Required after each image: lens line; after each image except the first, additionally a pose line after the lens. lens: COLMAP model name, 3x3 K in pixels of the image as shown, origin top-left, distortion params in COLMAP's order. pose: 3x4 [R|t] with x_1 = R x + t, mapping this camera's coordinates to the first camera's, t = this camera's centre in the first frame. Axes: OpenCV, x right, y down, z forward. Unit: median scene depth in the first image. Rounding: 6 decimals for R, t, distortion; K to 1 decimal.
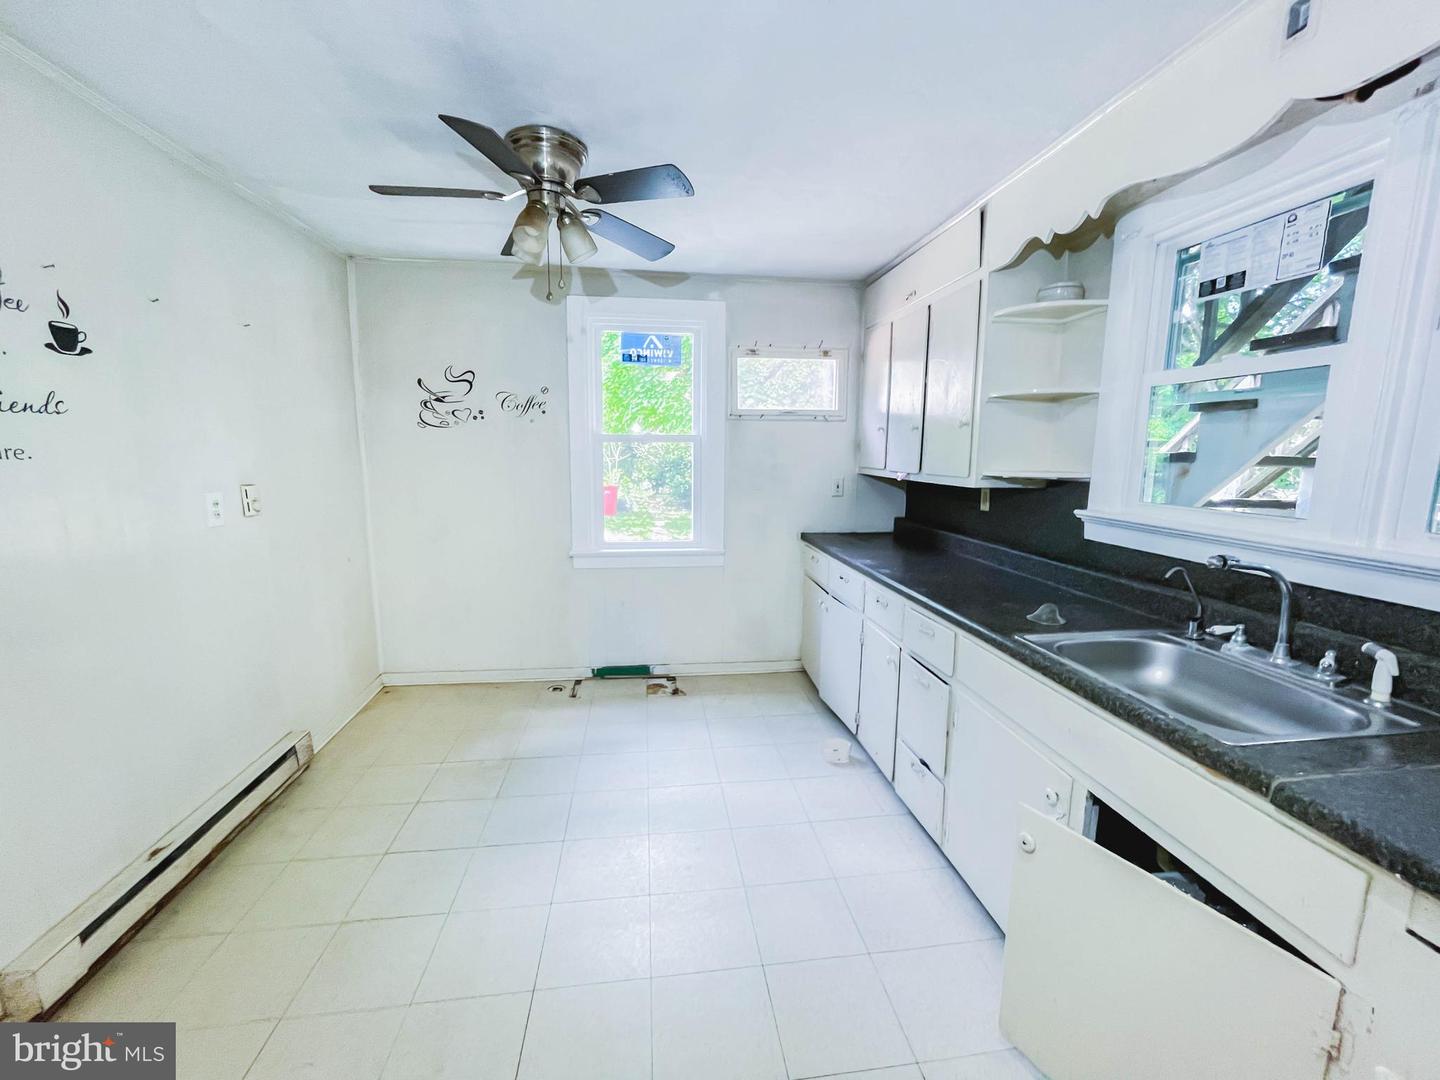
lens RADIAL K [[591.1, 0, 721.9], [0, 591.1, 540.7], [0, 0, 1]] dist [-0.022557, 0.003263]
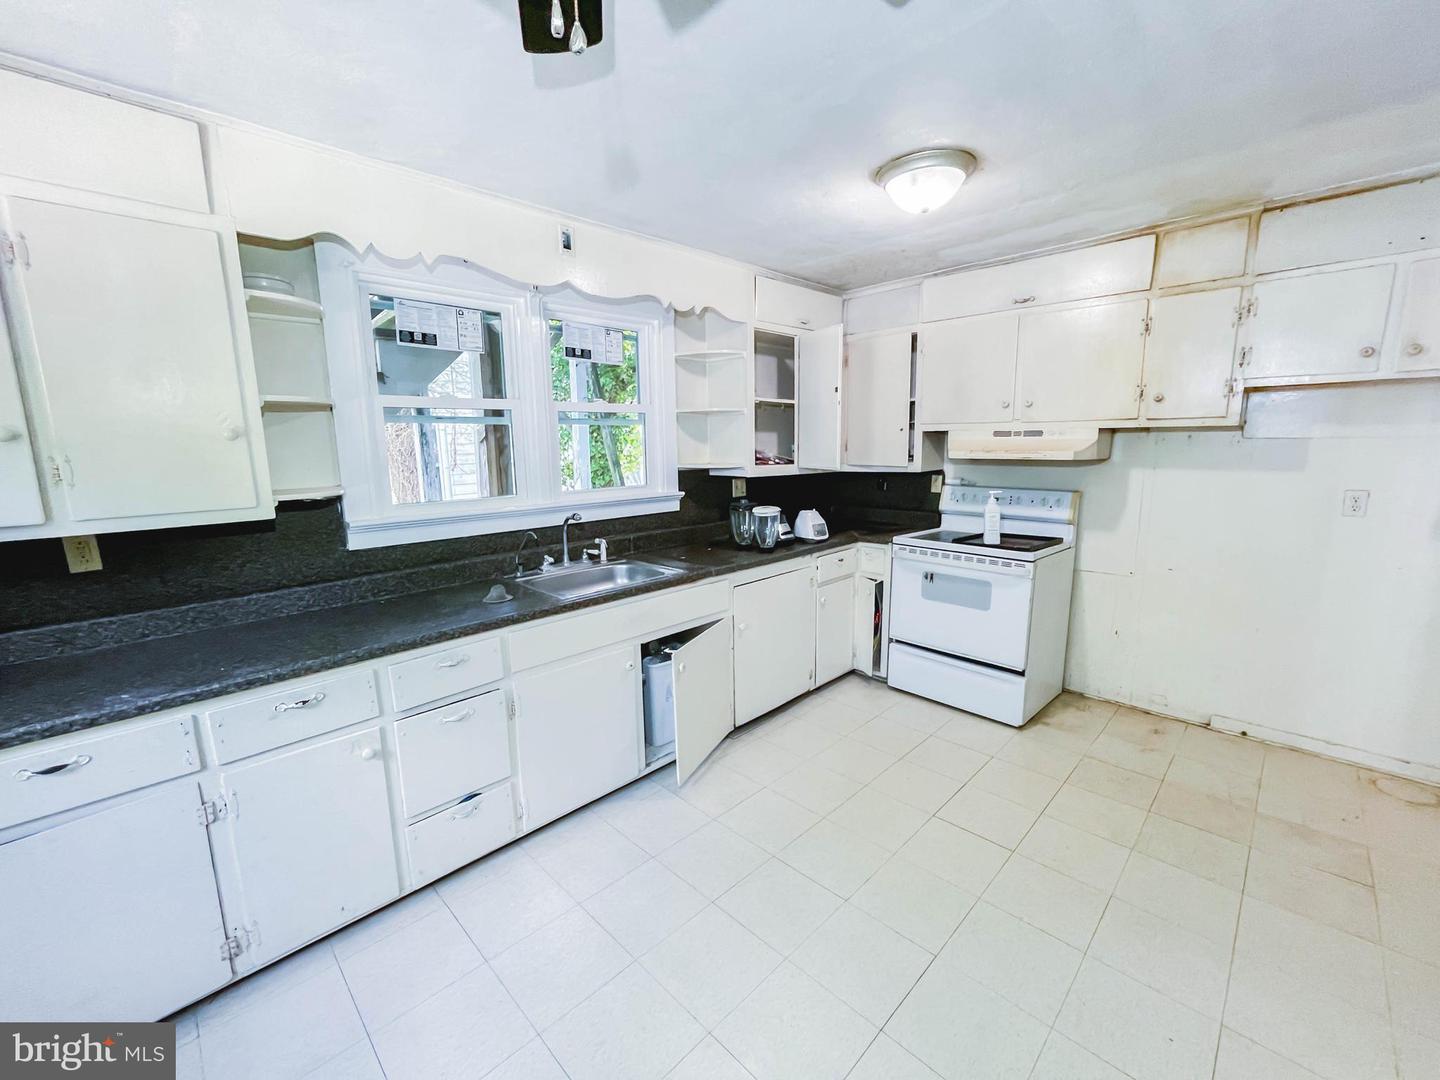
lens RADIAL K [[591.1, 0, 728.0], [0, 591.1, 542.1], [0, 0, 1]] dist [-0.022557, 0.003263]
pose [[-0.615997, -0.131340, 0.776723, -0.572865], [0.129227, 0.955797, 0.264108, -0.203288], [-0.777077, 0.263063, -0.571795, 1.083617]]
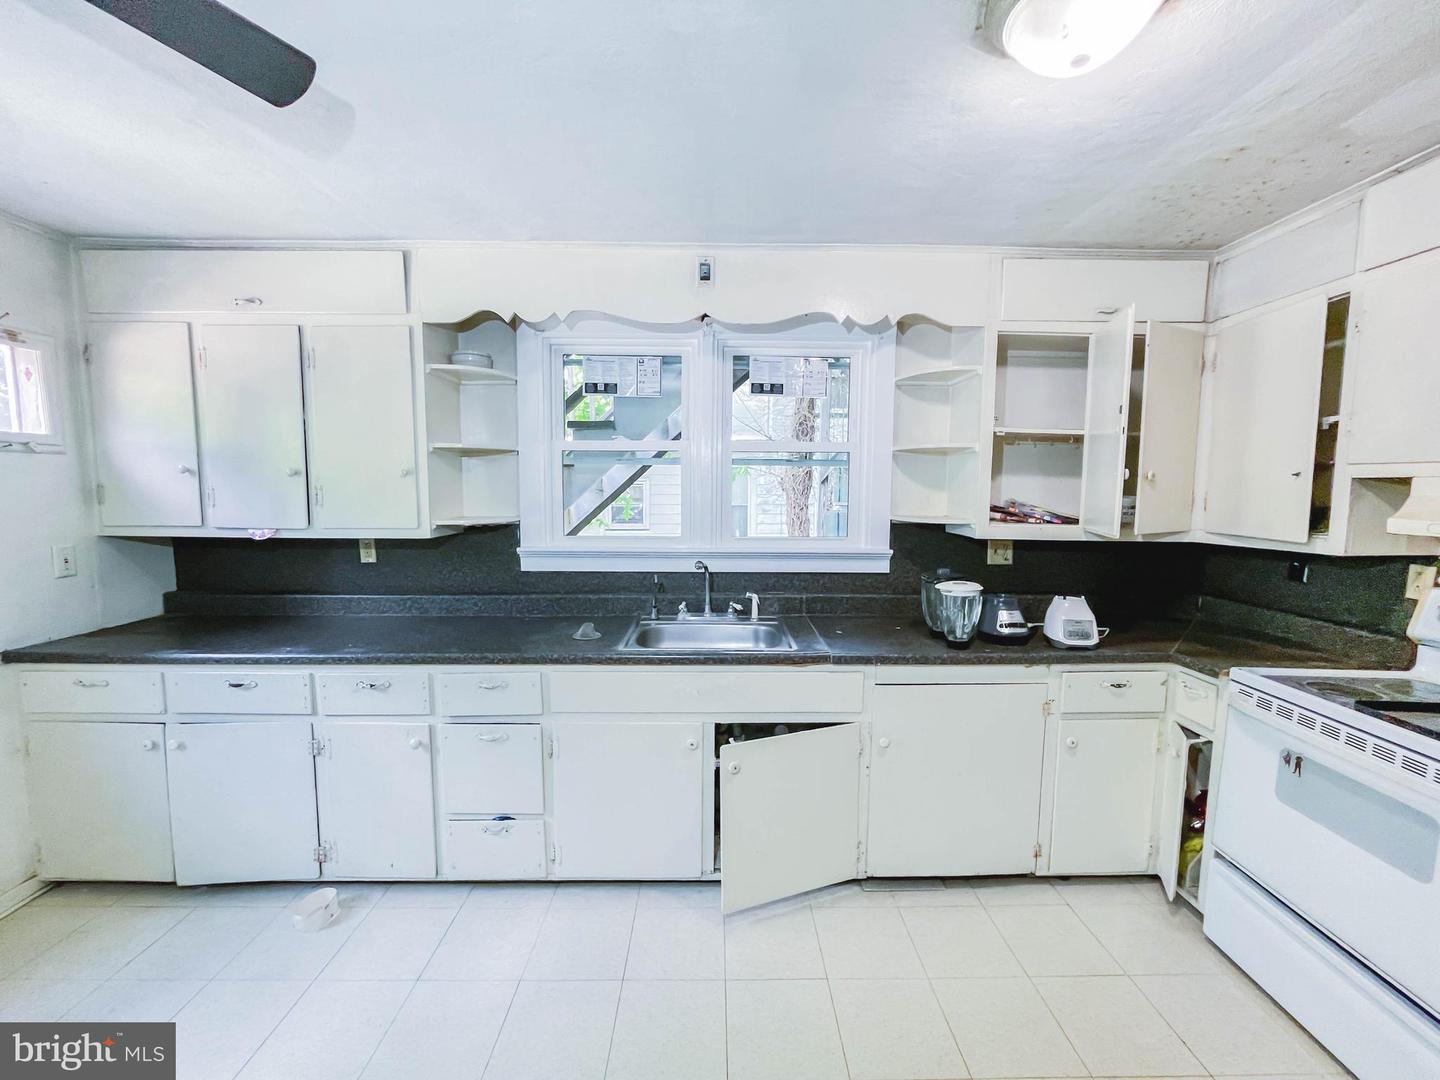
lens RADIAL K [[591.1, 0, 724.8], [0, 591.1, 543.5], [0, 0, 1]] dist [-0.022557, 0.003263]
pose [[0.111546, -0.102963, 0.988411, -0.526249], [0.144964, 0.985665, 0.086317, -0.104650], [-0.983129, 0.133655, 0.124872, 0.441240]]
